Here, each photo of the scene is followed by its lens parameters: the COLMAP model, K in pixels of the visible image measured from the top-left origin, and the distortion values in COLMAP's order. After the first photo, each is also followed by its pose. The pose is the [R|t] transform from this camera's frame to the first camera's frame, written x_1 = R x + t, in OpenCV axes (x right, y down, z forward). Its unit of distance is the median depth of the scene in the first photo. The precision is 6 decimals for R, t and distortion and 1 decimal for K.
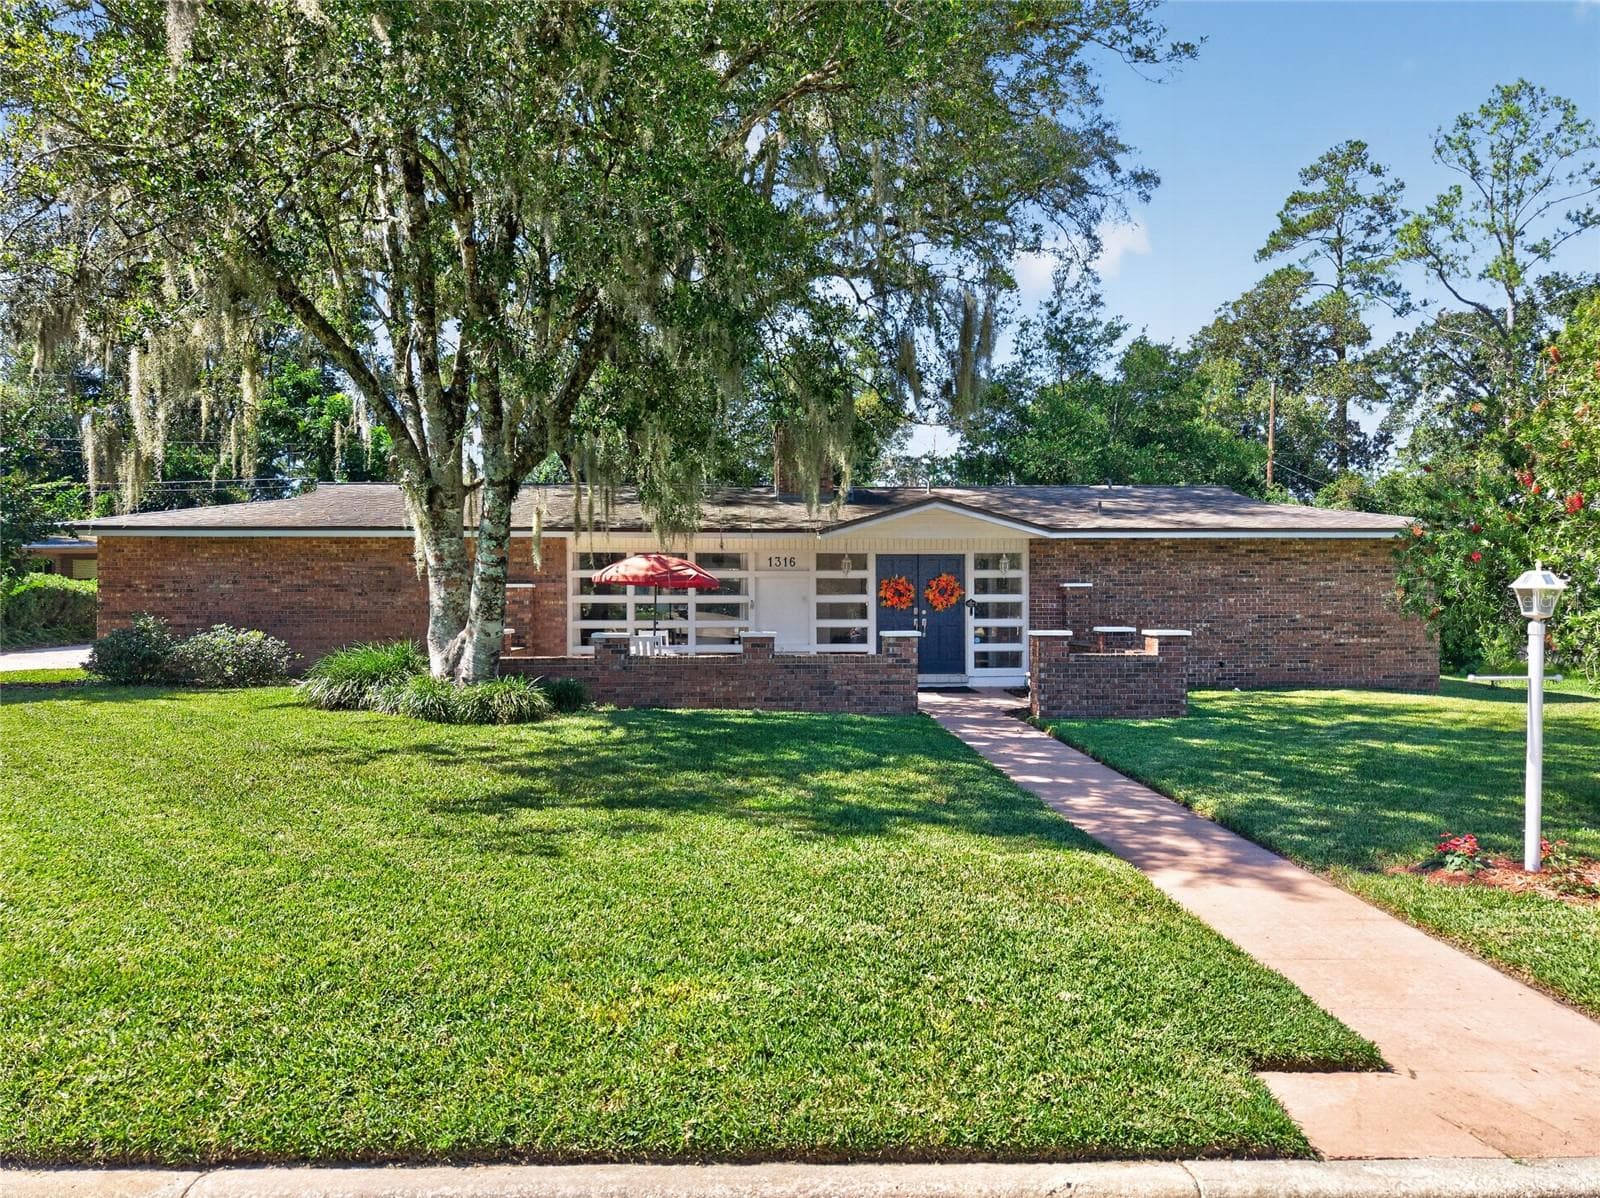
lens RADIAL K [[1072.4, 0, 787.2], [0, 1072.4, 635.1], [0, 0, 1]] dist [0.004391, -0.036897]
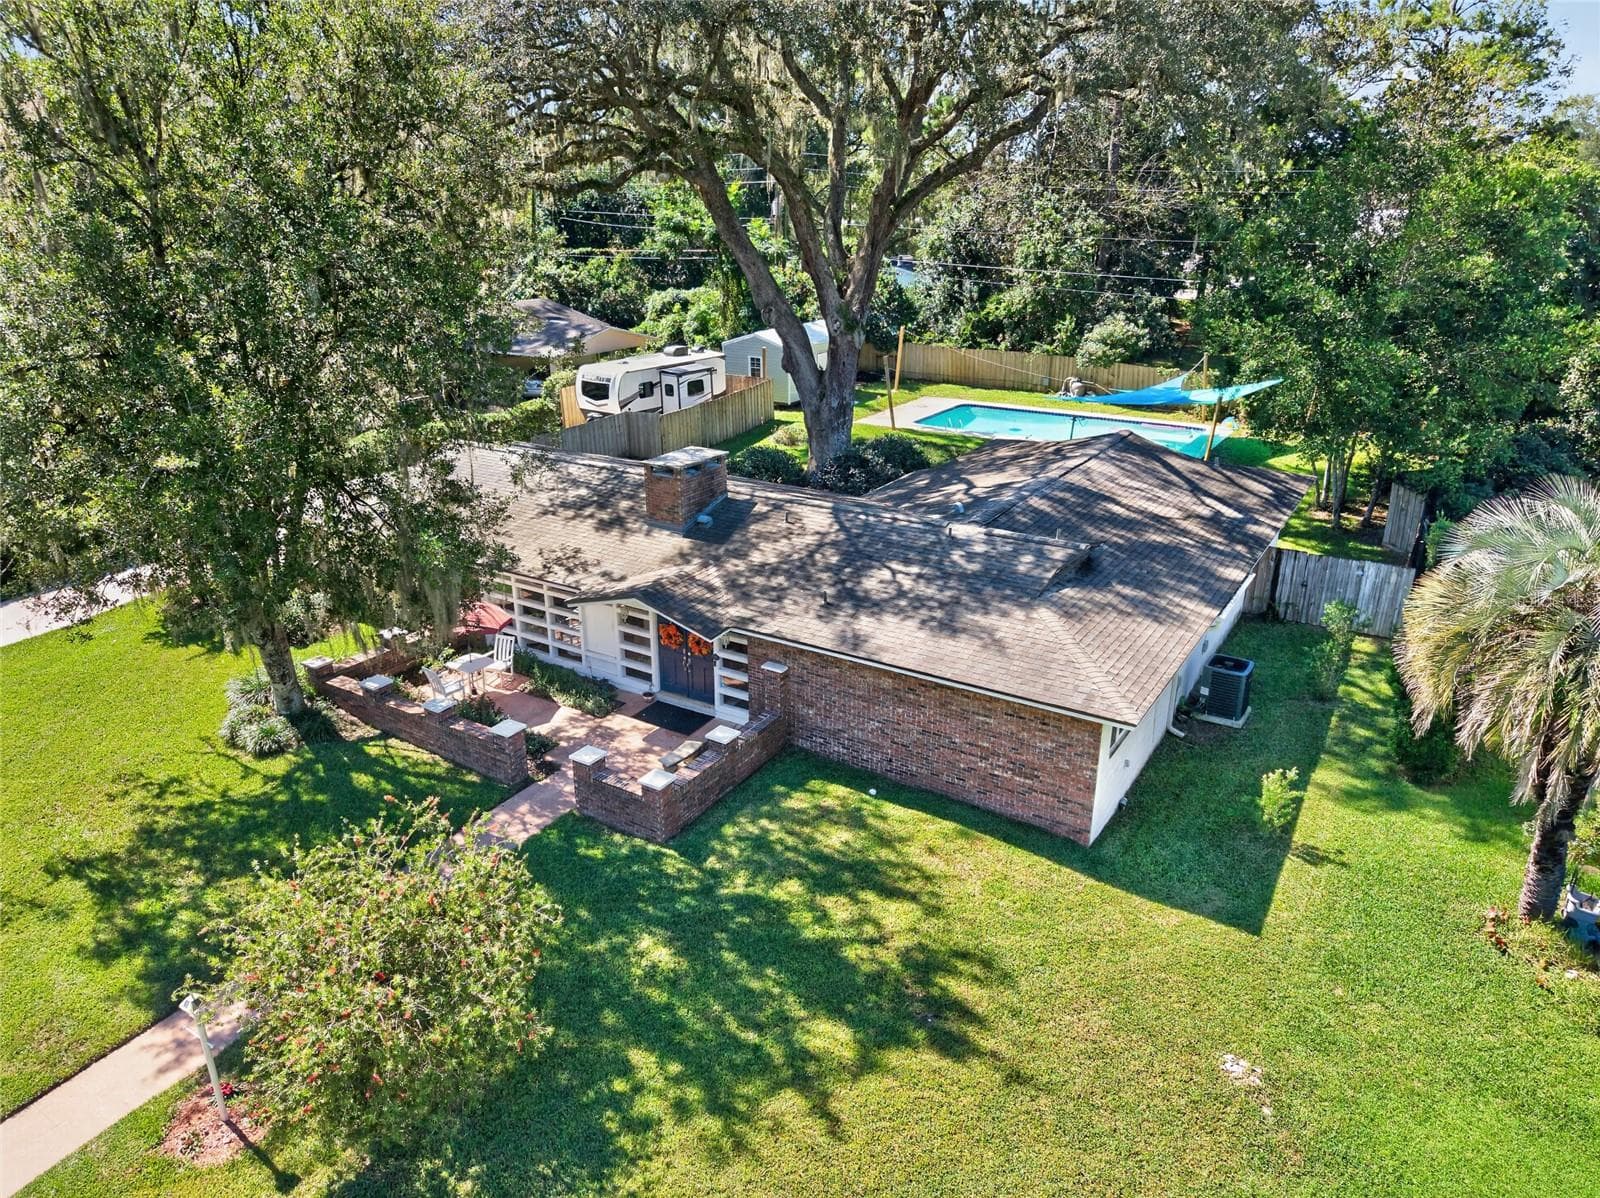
lens RADIAL K [[1077.7, 0, 802.7], [0, 1077.7, 592.1], [0, 0, 1]] dist [0.041217, -0.039616]
pose [[0.817217, 0.208778, -0.537185, 0.901207], [-0.024558, 0.943847, 0.329468, -0.509409], [0.575806, -0.256055, 0.776456, 0.112998]]
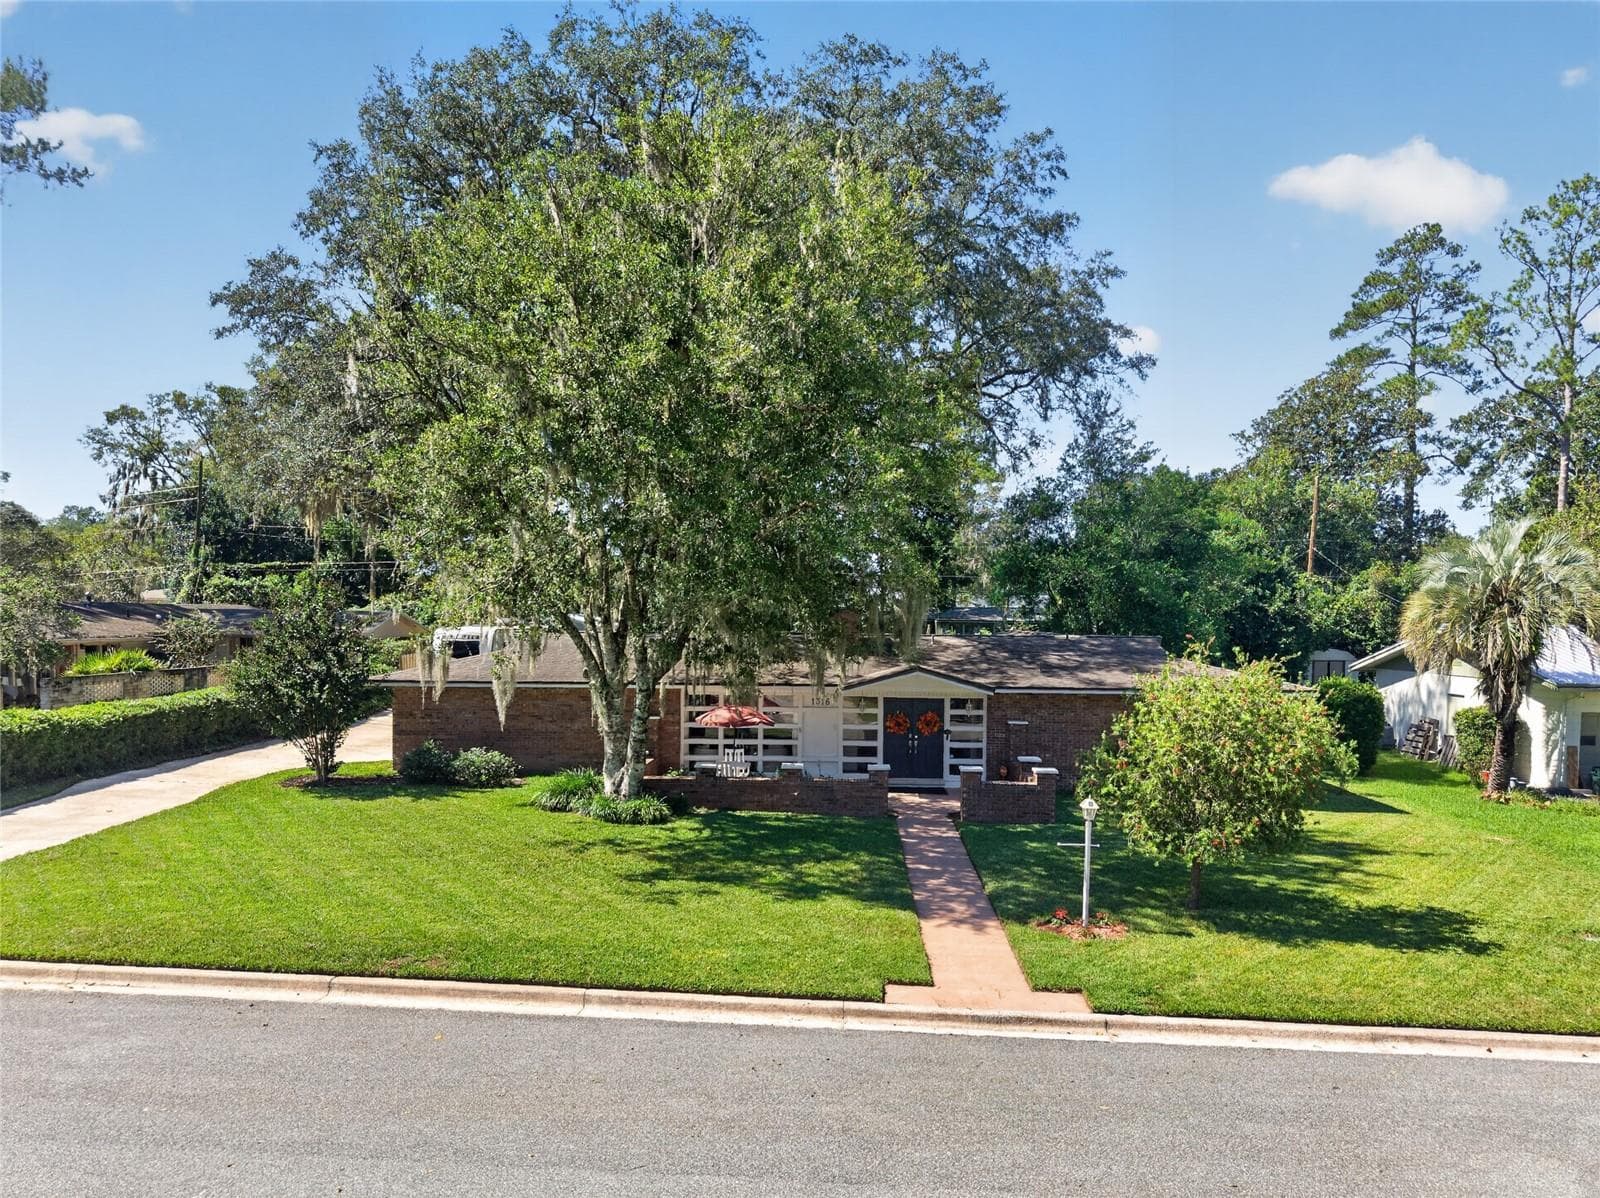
lens RADIAL K [[1098.3, 0, 801.8], [0, 1098.3, 702.1], [0, 0, 1]] dist [0.000923, 0.002190]
pose [[0.995528, 0.021498, -0.091984, 0.108831], [-0.017233, 0.998751, 0.046904, -0.139372], [0.092877, -0.045109, 0.994655, -0.535314]]
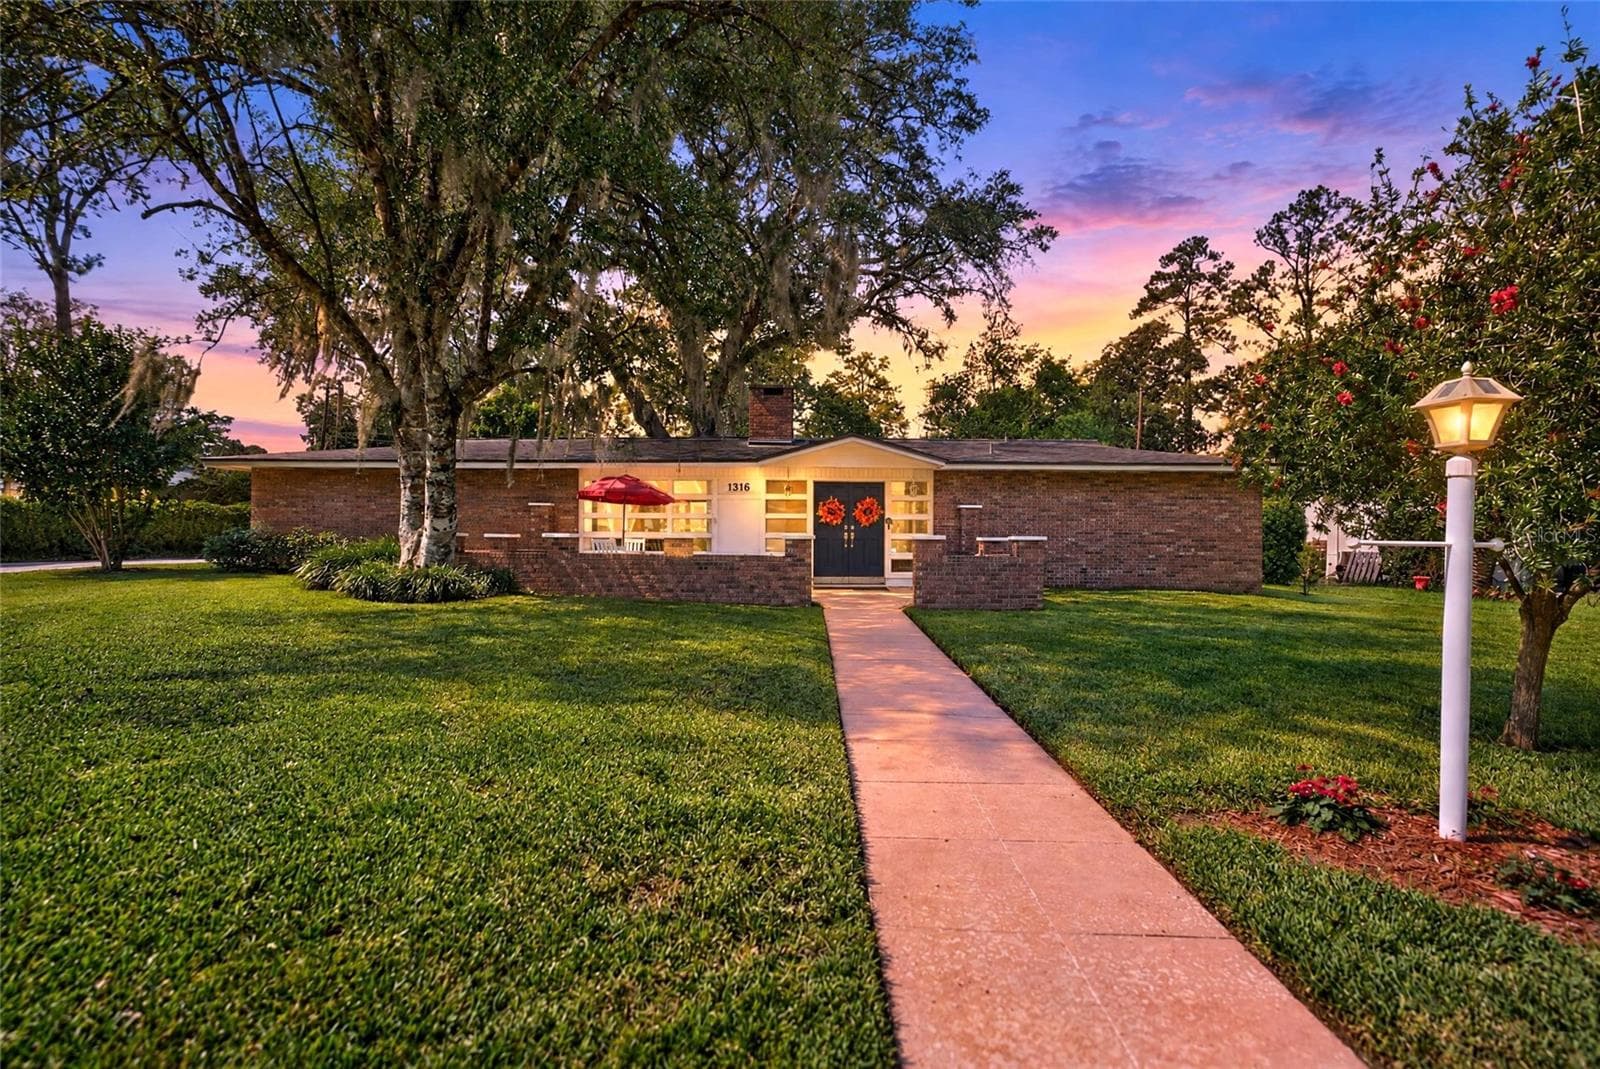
lens RADIAL K [[634.5, 0, 799.5], [0, 634.5, 540.9], [0, 0, 1]] dist [-0.001871, 0.000086]
pose [[0.997353, 0.011941, -0.071726, 0.119546], [-0.014016, 0.999496, -0.028486, 0.017142], [0.071349, 0.029416, 0.997018, 0.240898]]
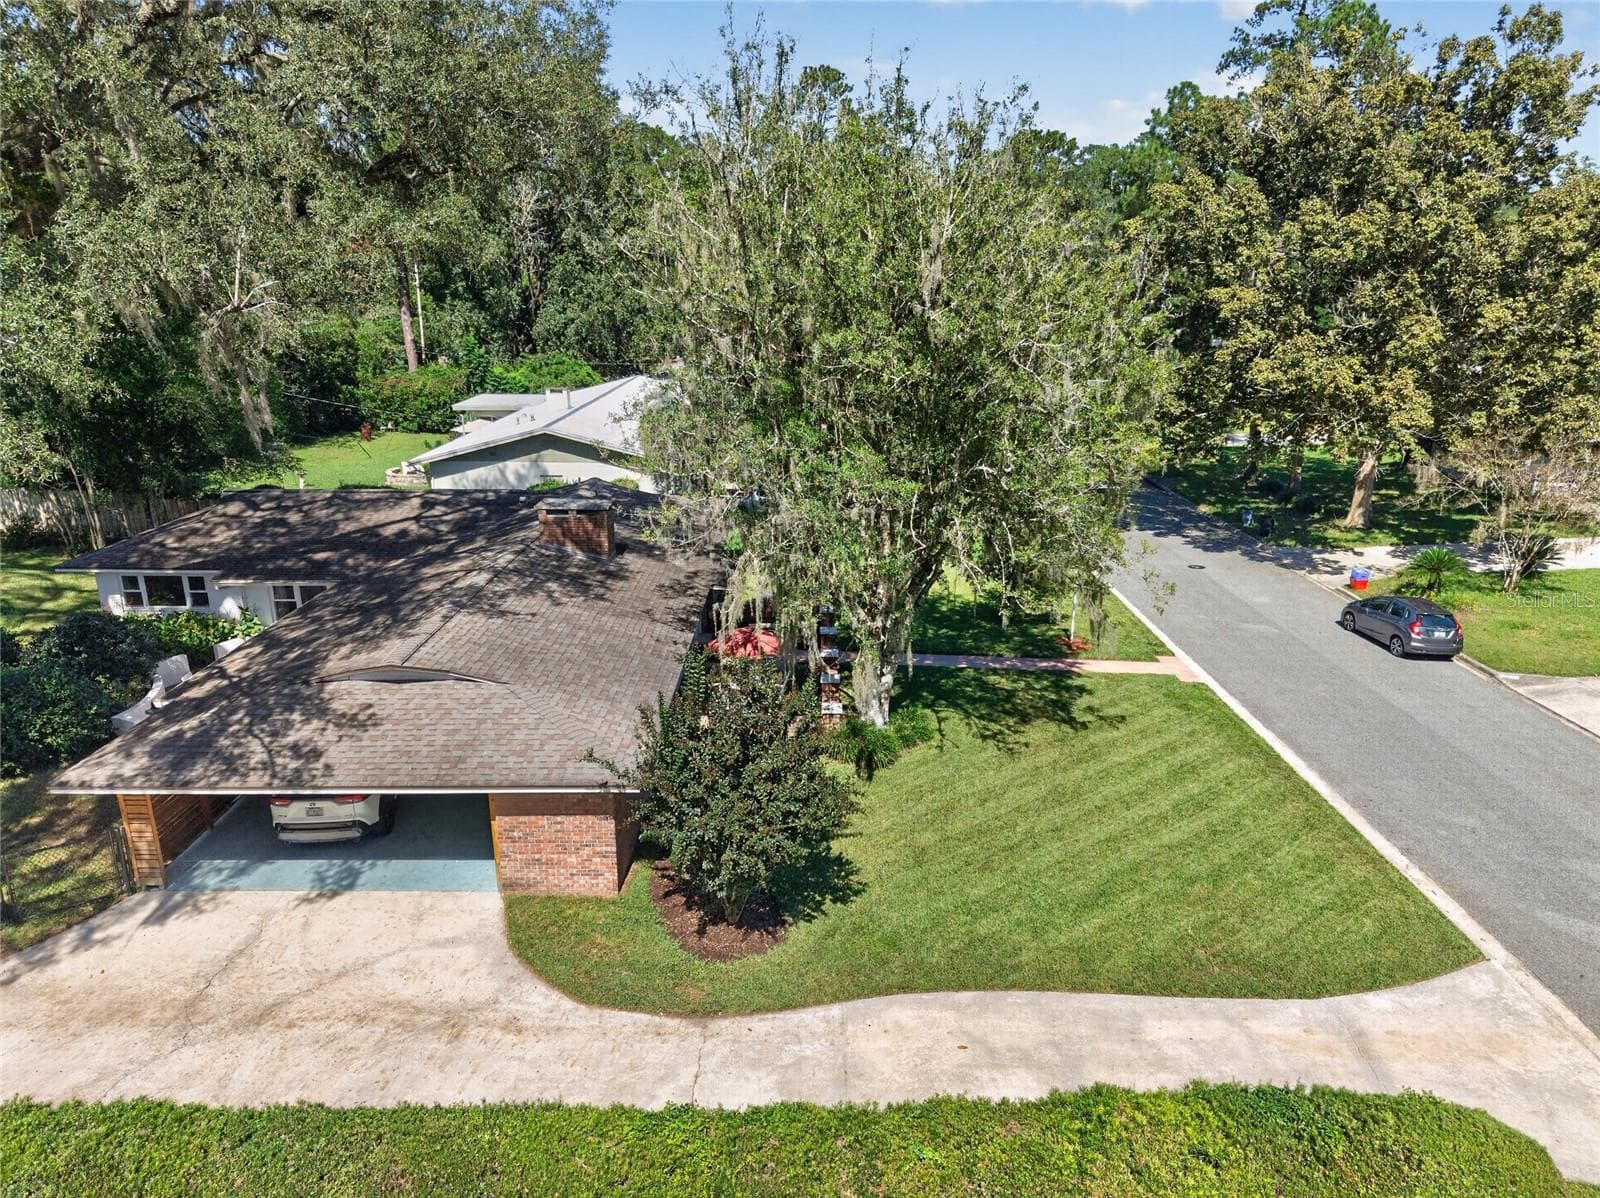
lens RADIAL K [[1073.6, 0, 808.0], [0, 1073.6, 598.5], [0, 0, 1]] dist [0.002942, -0.003412]
pose [[0.063073, -0.279639, 0.958031, -1.488520], [0.026496, 0.960073, 0.278491, -0.509427], [-0.997657, 0.007819, 0.067965, 0.692448]]
